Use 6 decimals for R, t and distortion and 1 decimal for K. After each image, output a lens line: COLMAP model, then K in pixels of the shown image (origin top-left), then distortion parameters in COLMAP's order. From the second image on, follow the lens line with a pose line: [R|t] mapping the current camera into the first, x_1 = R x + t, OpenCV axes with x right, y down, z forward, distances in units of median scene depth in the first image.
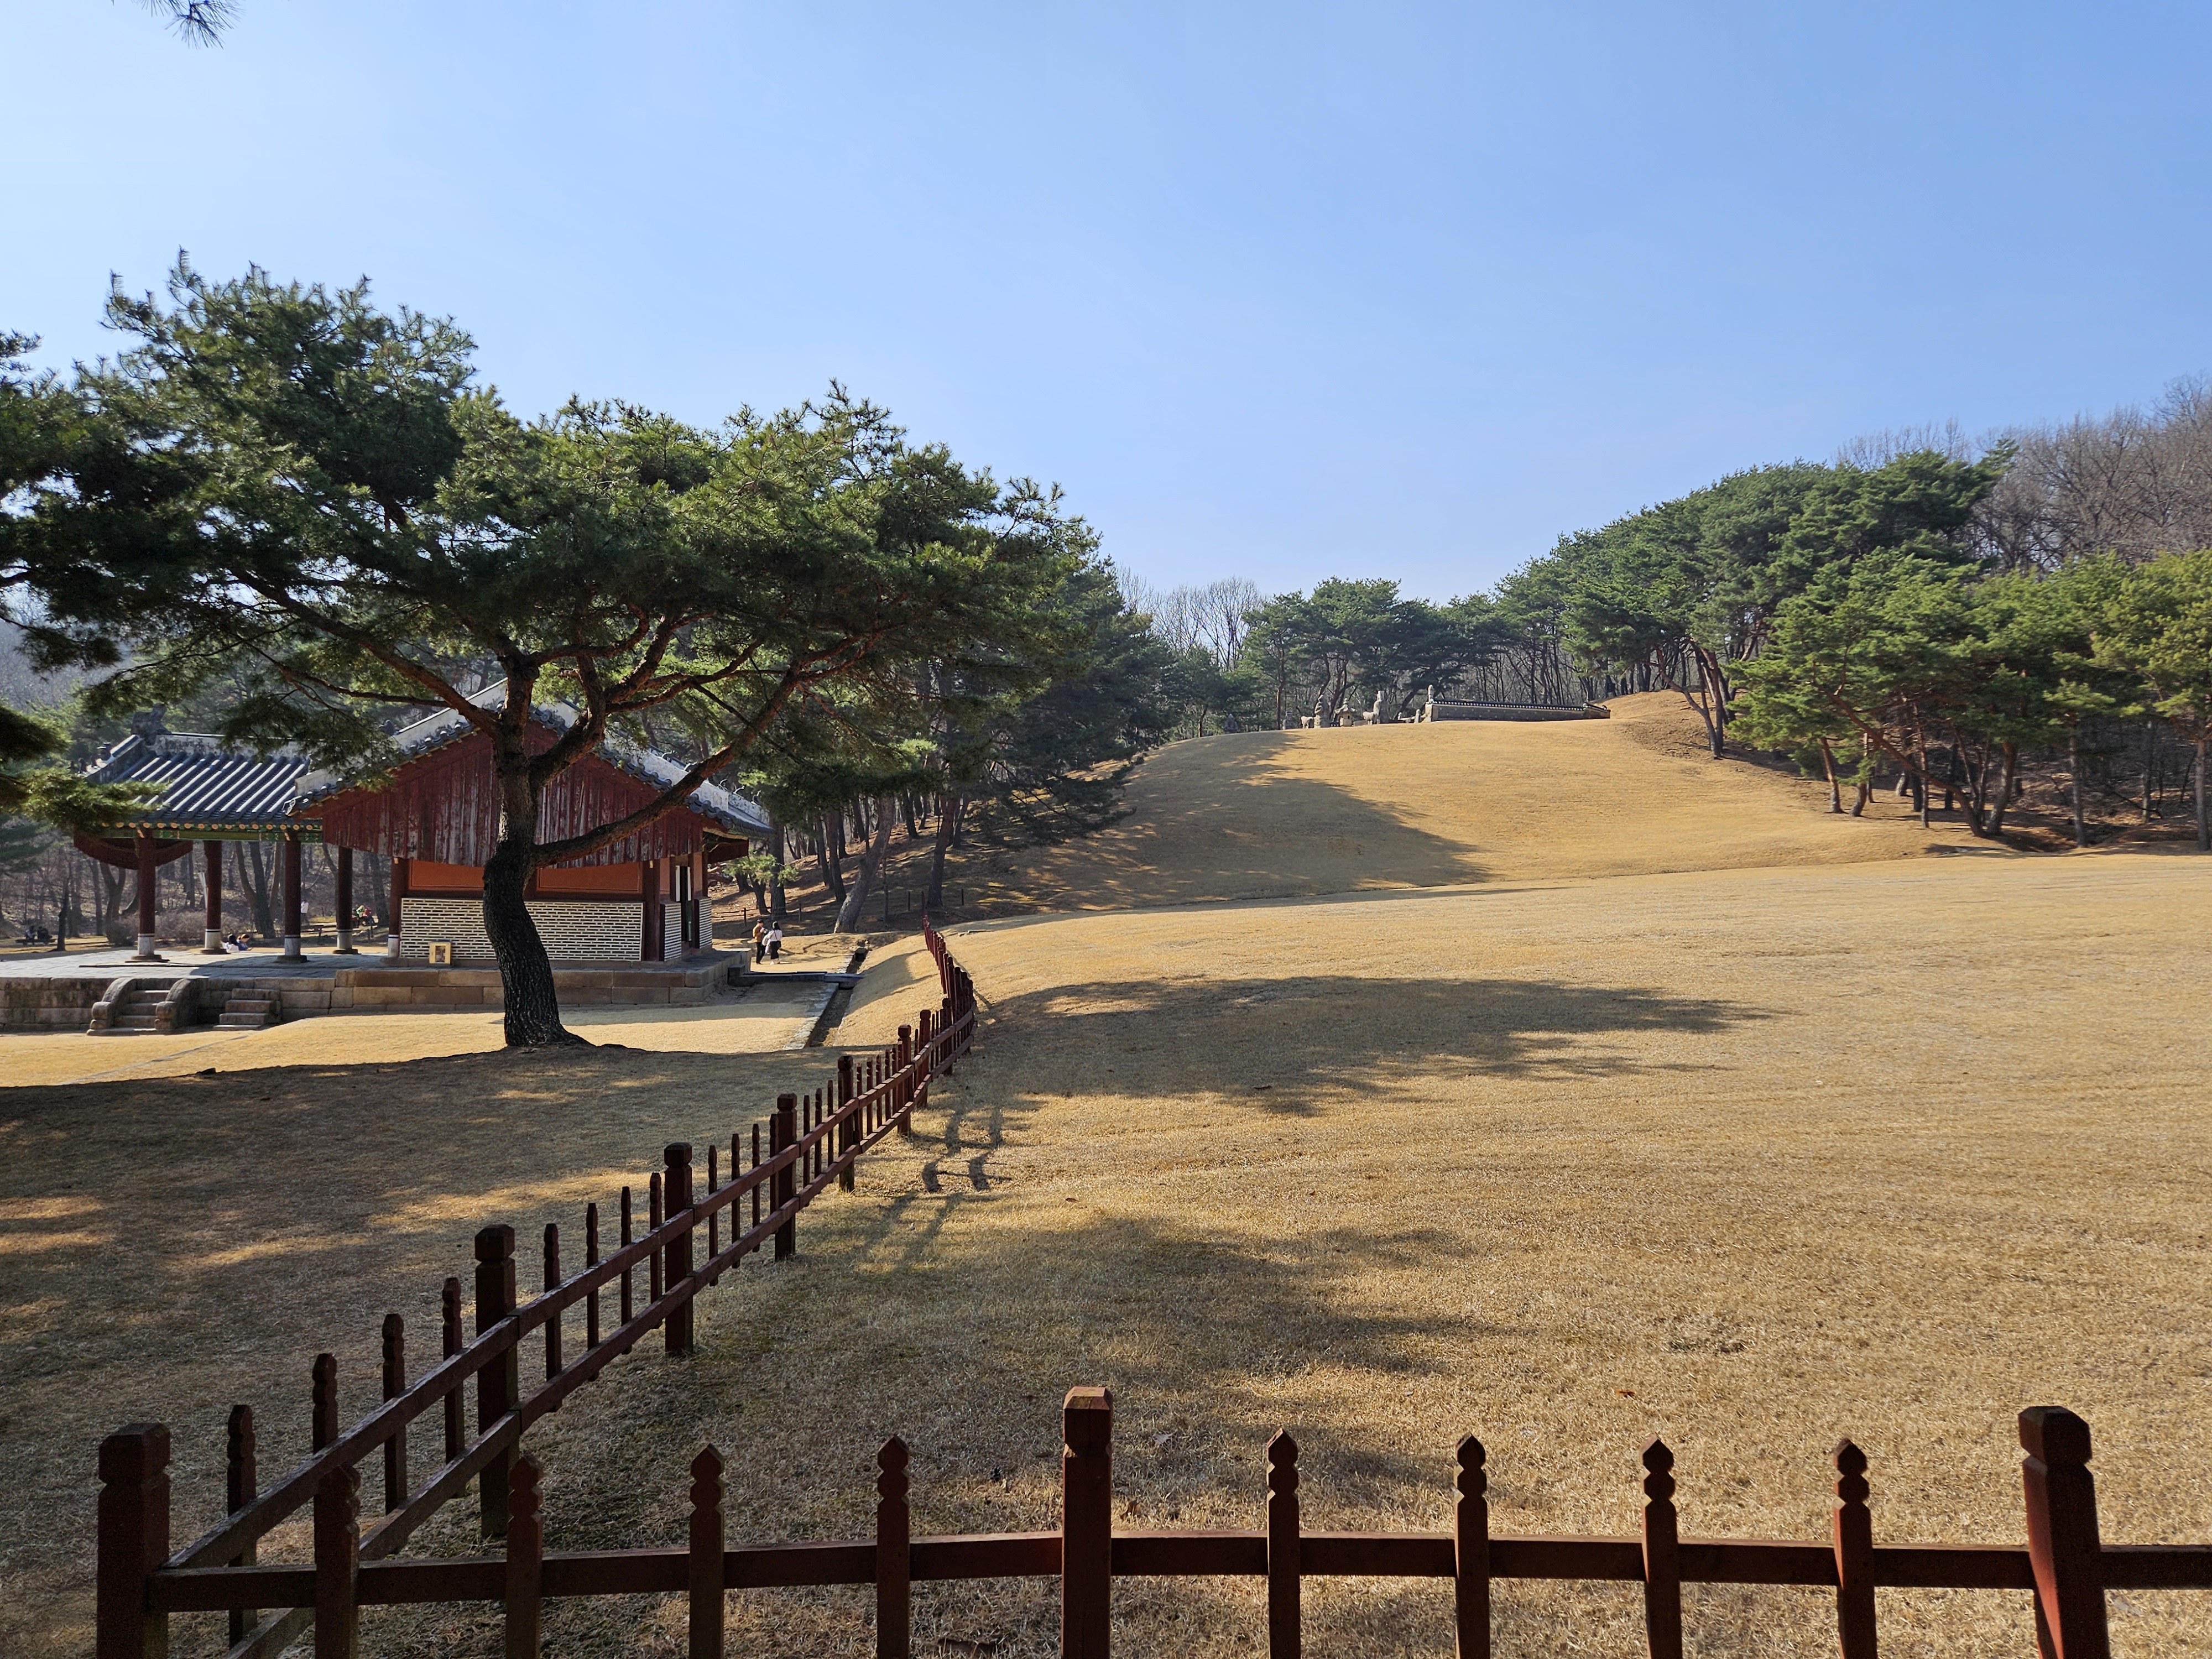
lens RADIAL K [[1519.6, 0, 1106.0], [0, 1519.6, 829.5], [0, 0, 1]] dist [0.008970, 0.001863]
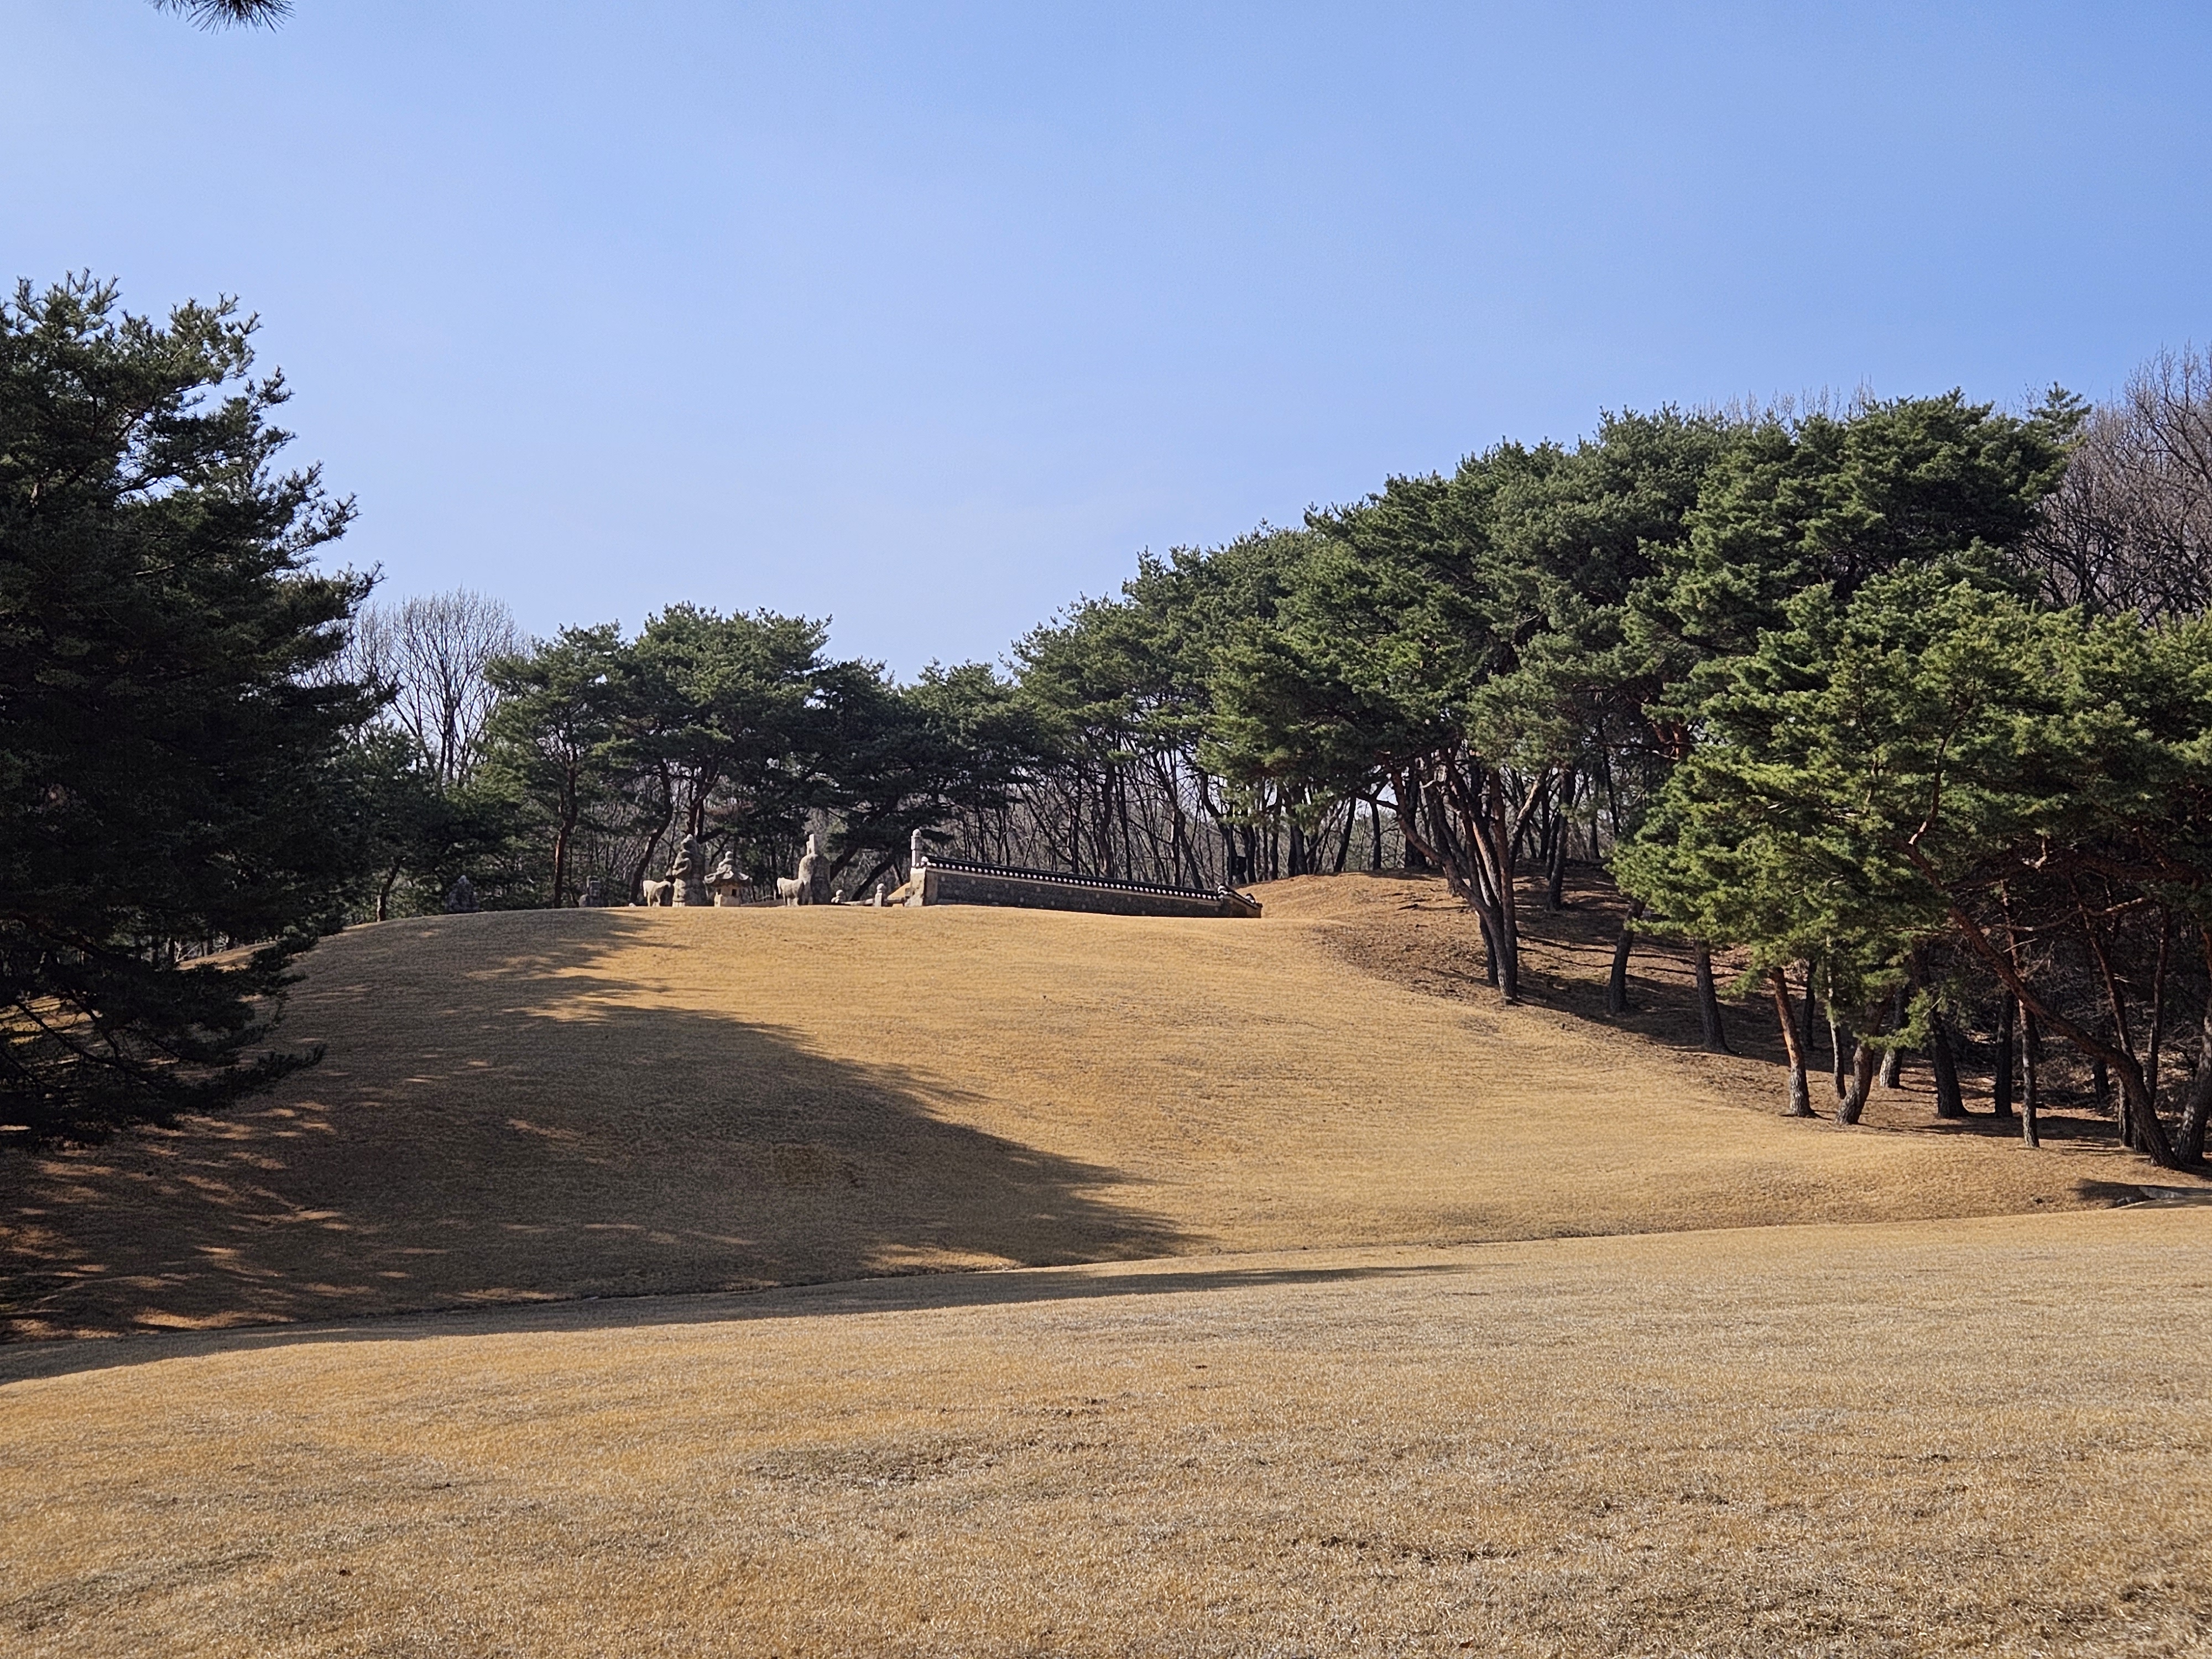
lens RADIAL K [[2947.5, 0, 1105.4], [0, 2947.5, 802.0], [0, 0, 1]] dist [0.069125, 0.024659]
pose [[0.946063, 0.055584, 0.319179, -0.022010], [-0.016174, 0.992048, -0.124819, 0.009243], [-0.323578, 0.112924, 0.939439, 0.169582]]
